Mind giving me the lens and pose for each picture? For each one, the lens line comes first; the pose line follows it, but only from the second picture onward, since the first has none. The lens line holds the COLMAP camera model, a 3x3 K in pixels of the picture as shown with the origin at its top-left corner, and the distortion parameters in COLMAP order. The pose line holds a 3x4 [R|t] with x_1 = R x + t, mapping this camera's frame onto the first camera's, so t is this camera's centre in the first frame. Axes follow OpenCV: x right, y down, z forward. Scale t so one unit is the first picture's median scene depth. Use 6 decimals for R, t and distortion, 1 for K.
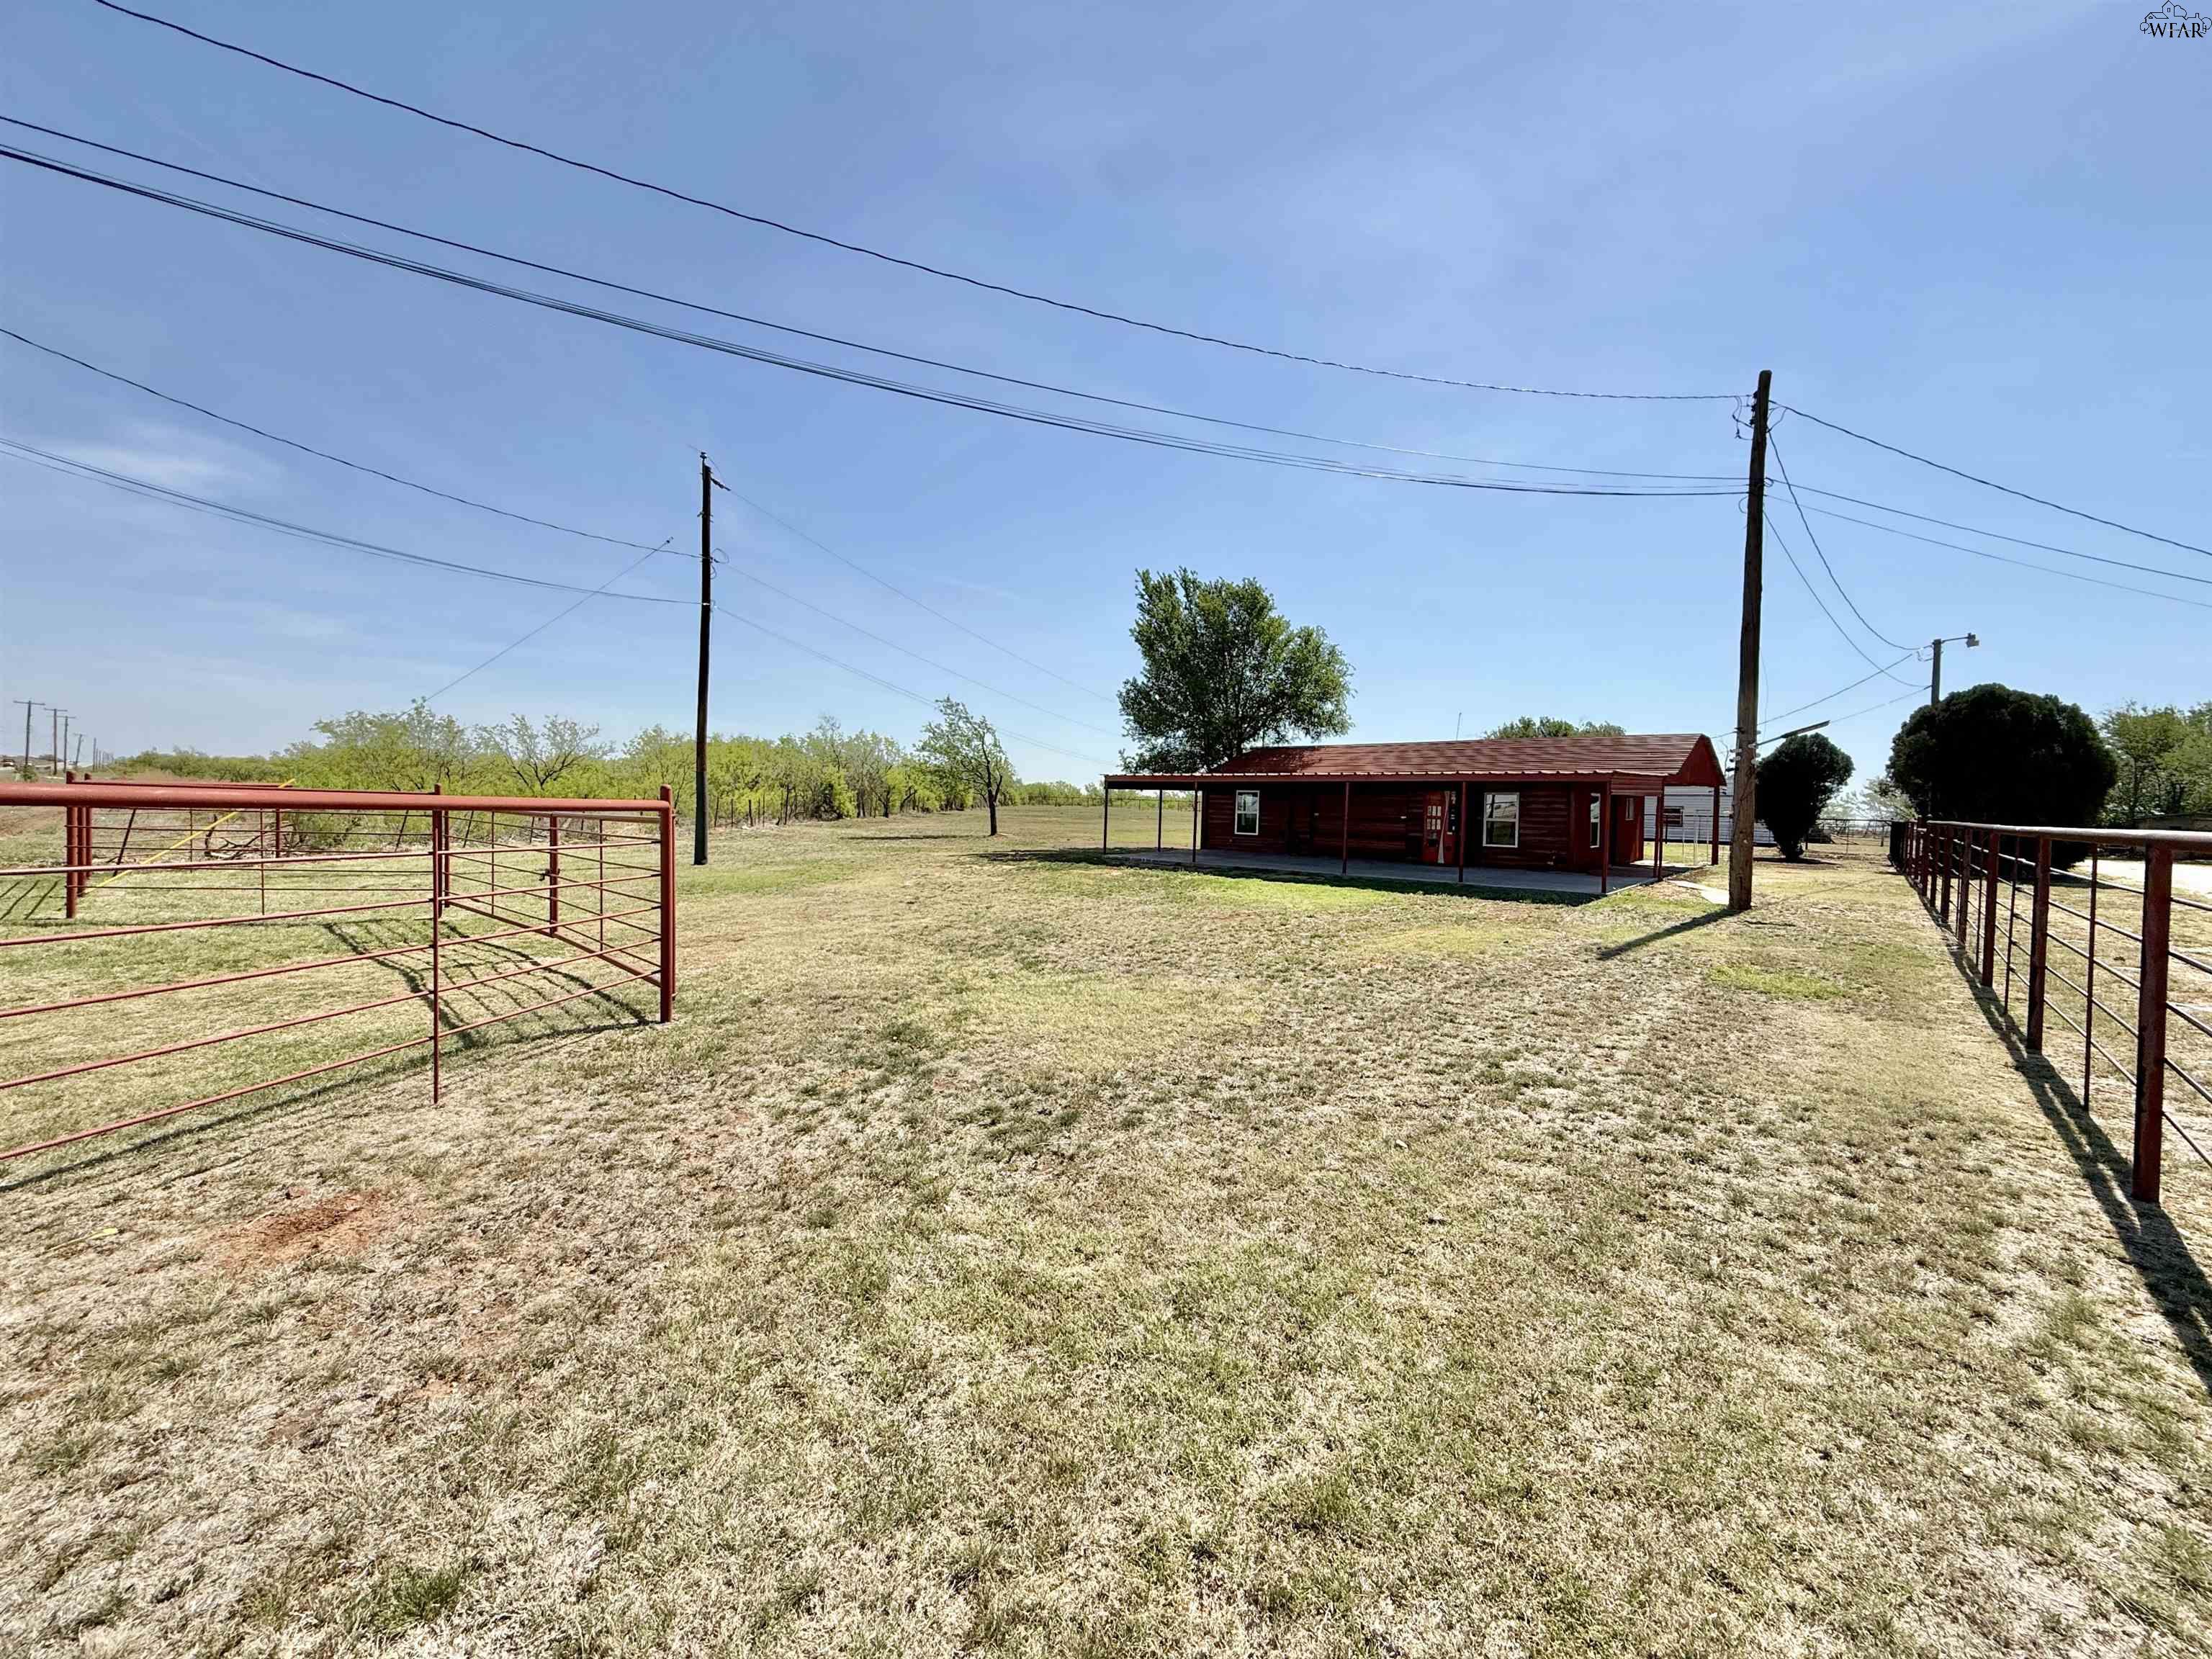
lens RADIAL K [[890.2, 0, 1103.4], [0, 890.2, 822.5], [0, 0, 1]] dist [-0.001238, 0.000463]
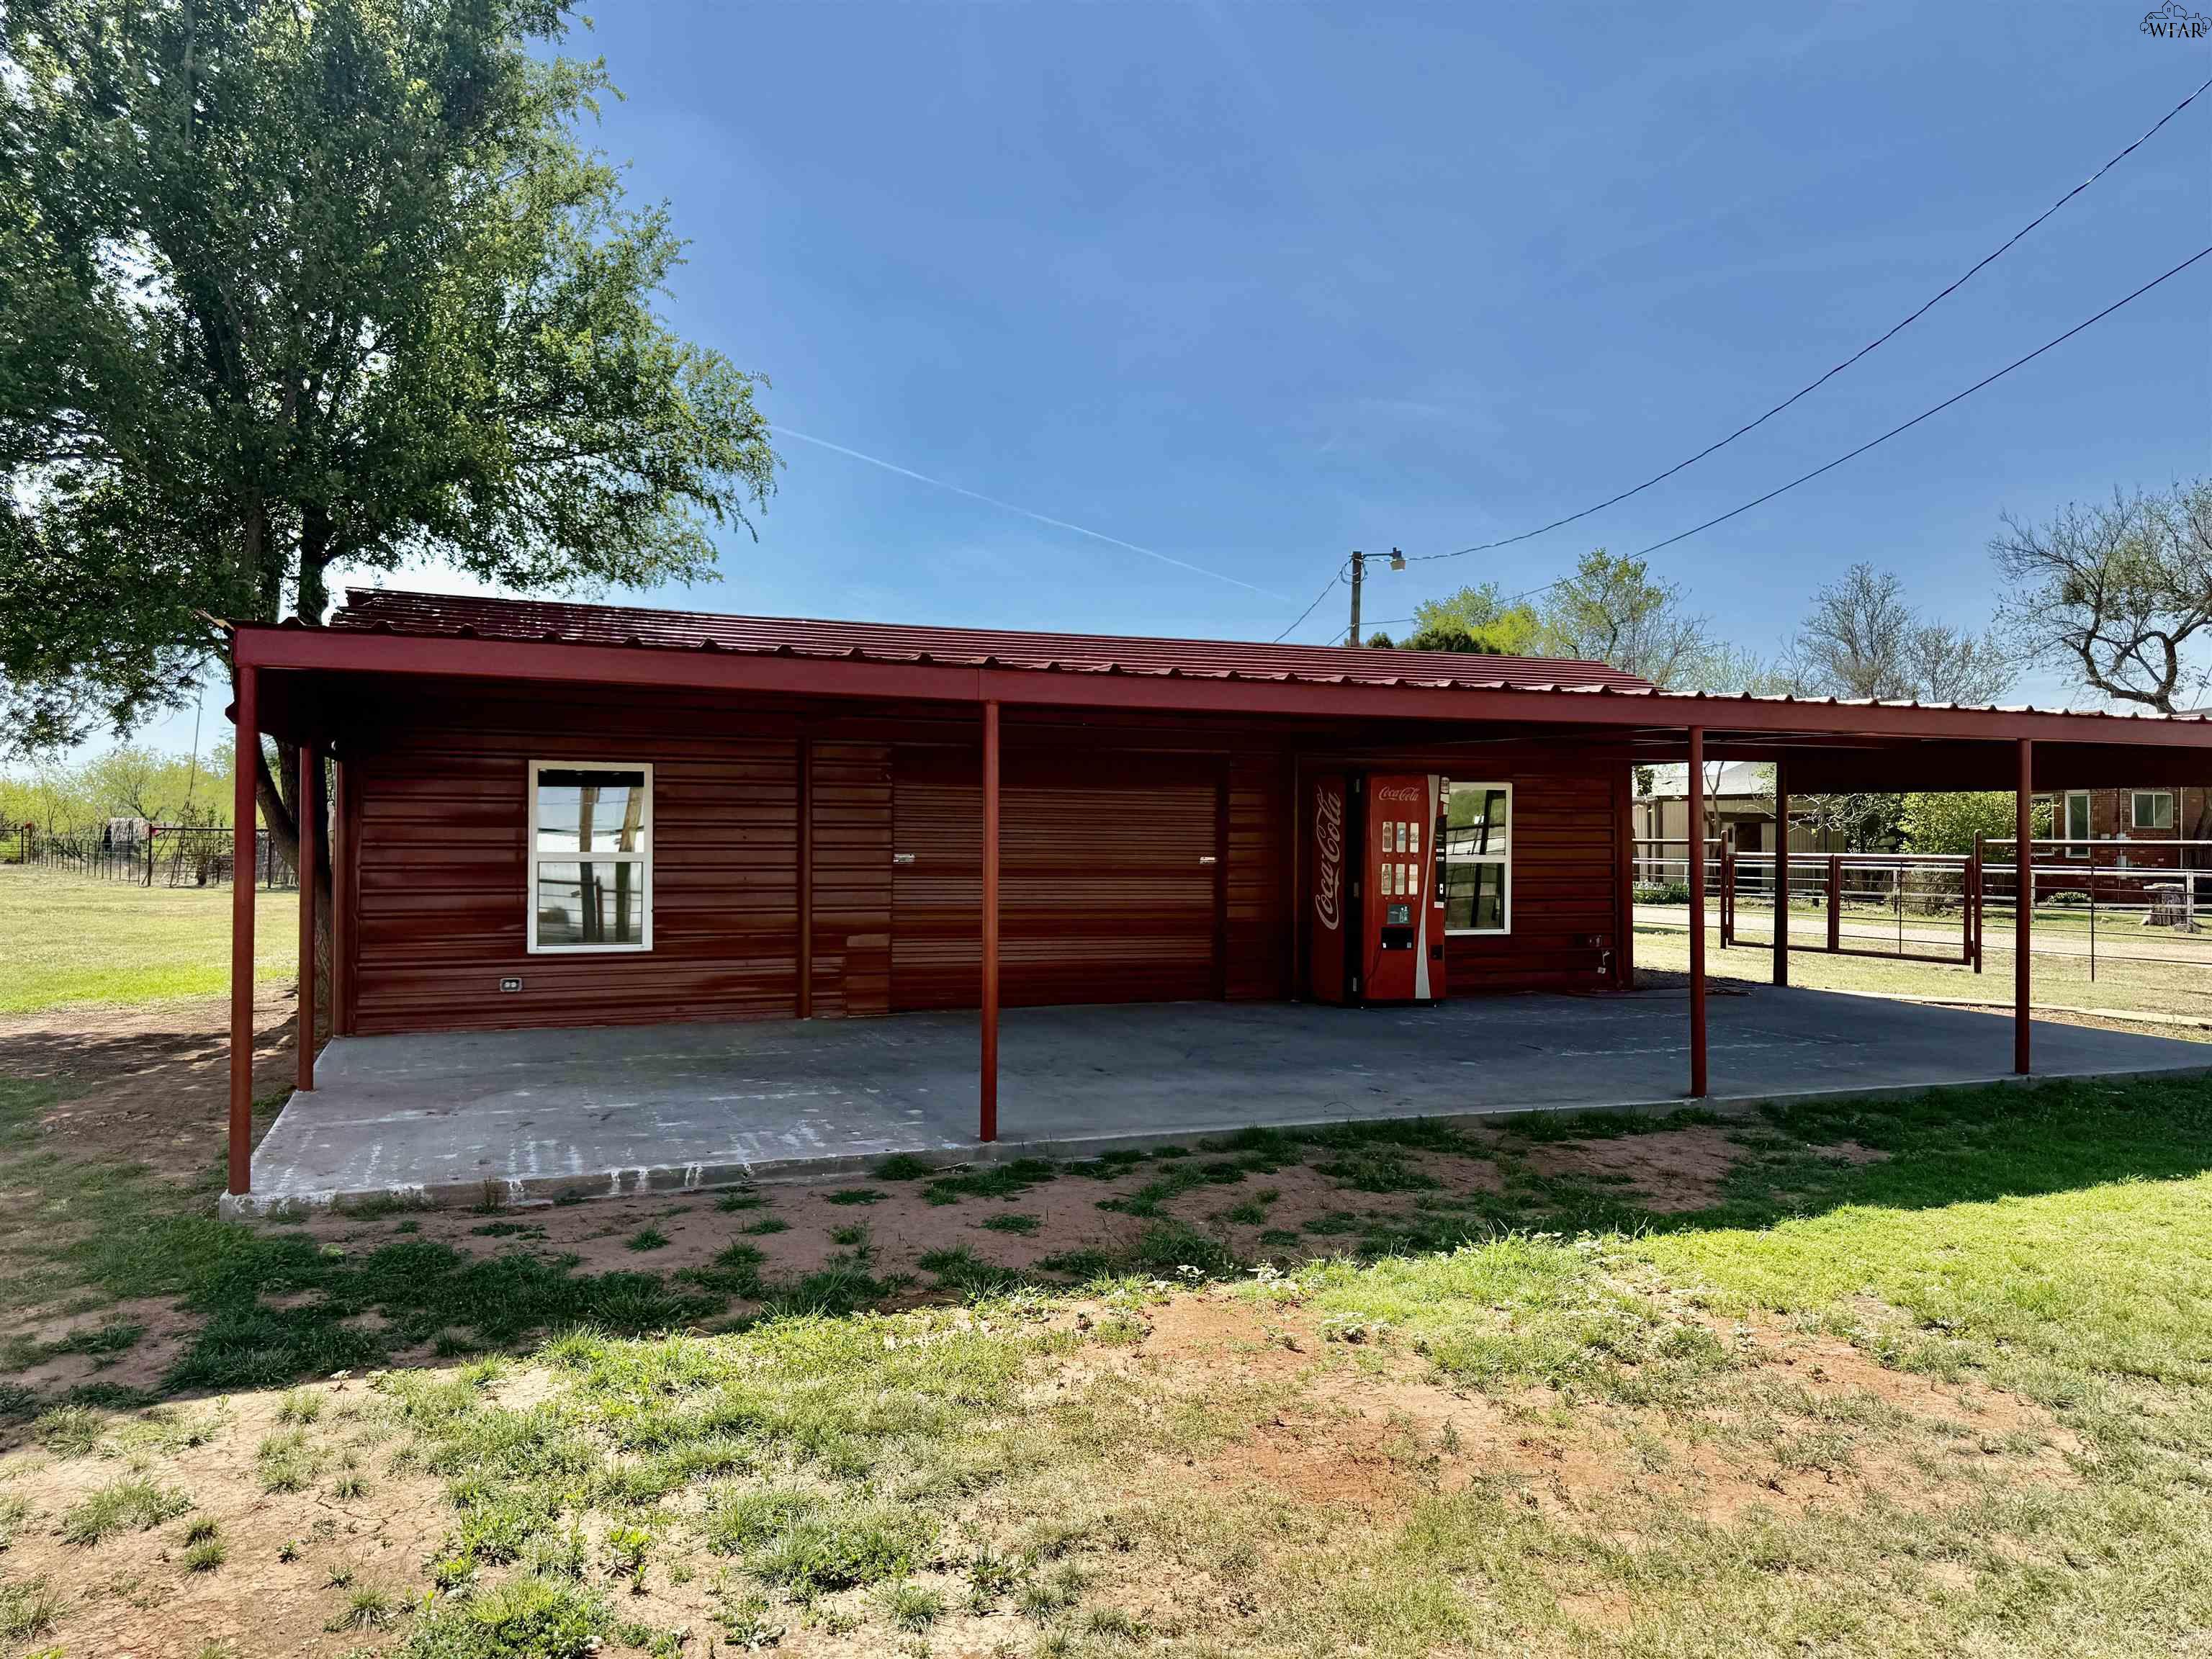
lens RADIAL K [[1556.0, 0, 1113.3], [0, 1556.0, 821.9], [0, 0, 1]] dist [0.036313, -0.008363]
pose [[0.454966, -0.008809, 0.890465, -0.550461], [0.023266, 0.999727, -0.001998, -0.063999], [-0.890205, 0.021627, 0.455047, 2.701451]]
